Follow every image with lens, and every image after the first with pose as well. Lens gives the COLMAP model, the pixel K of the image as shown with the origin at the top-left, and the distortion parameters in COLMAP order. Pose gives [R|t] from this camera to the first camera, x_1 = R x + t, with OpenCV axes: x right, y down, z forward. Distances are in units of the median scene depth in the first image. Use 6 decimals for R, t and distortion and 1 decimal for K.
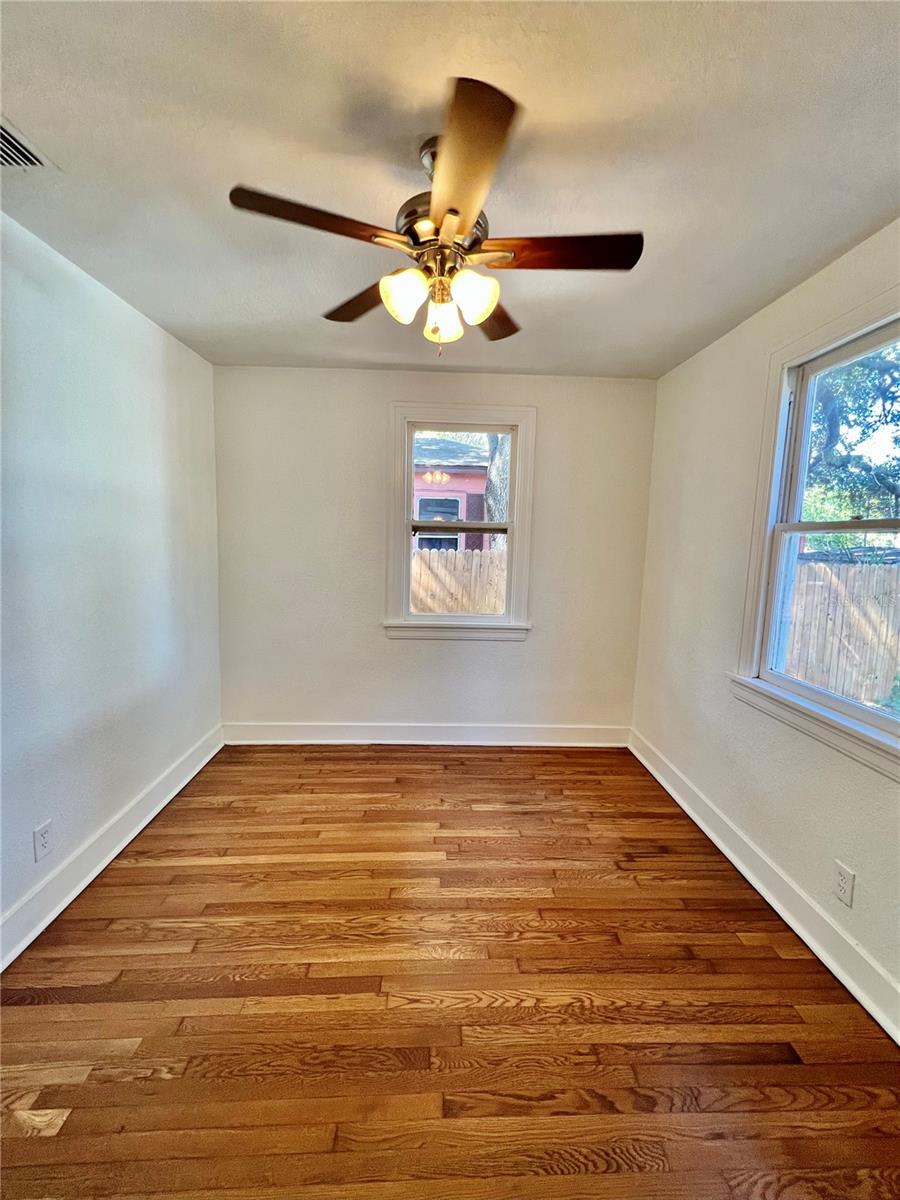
lens RADIAL K [[481.7, 0, 450.4], [0, 481.7, 598.9], [0, 0, 1]] dist [-0.000638, 0.000024]
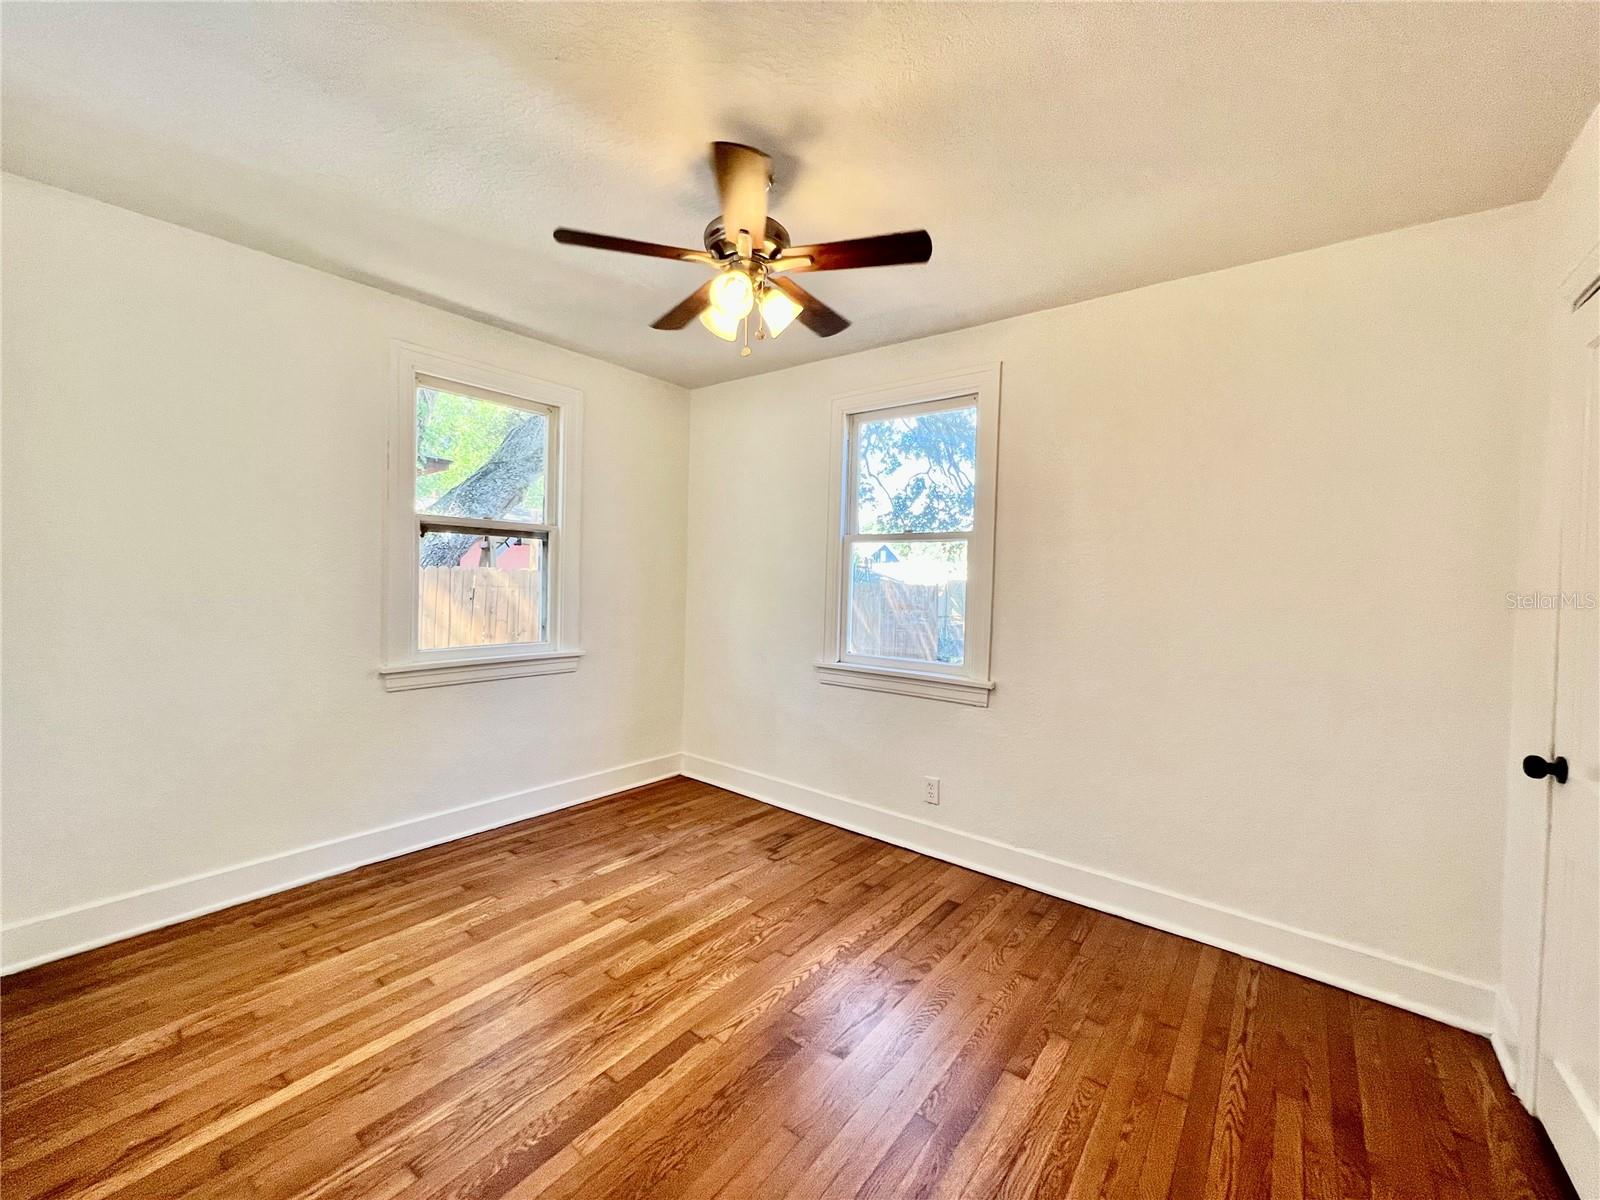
lens RADIAL K [[642.3, 0, 774.1], [0, 642.3, 598.8], [0, 0, 1]] dist [-0.000638, 0.000024]
pose [[0.666418, -0.033674, 0.744818, -0.593340], [0.083900, 0.996021, -0.030038, 0.038358], [-0.740843, 0.082508, 0.666592, 0.033895]]
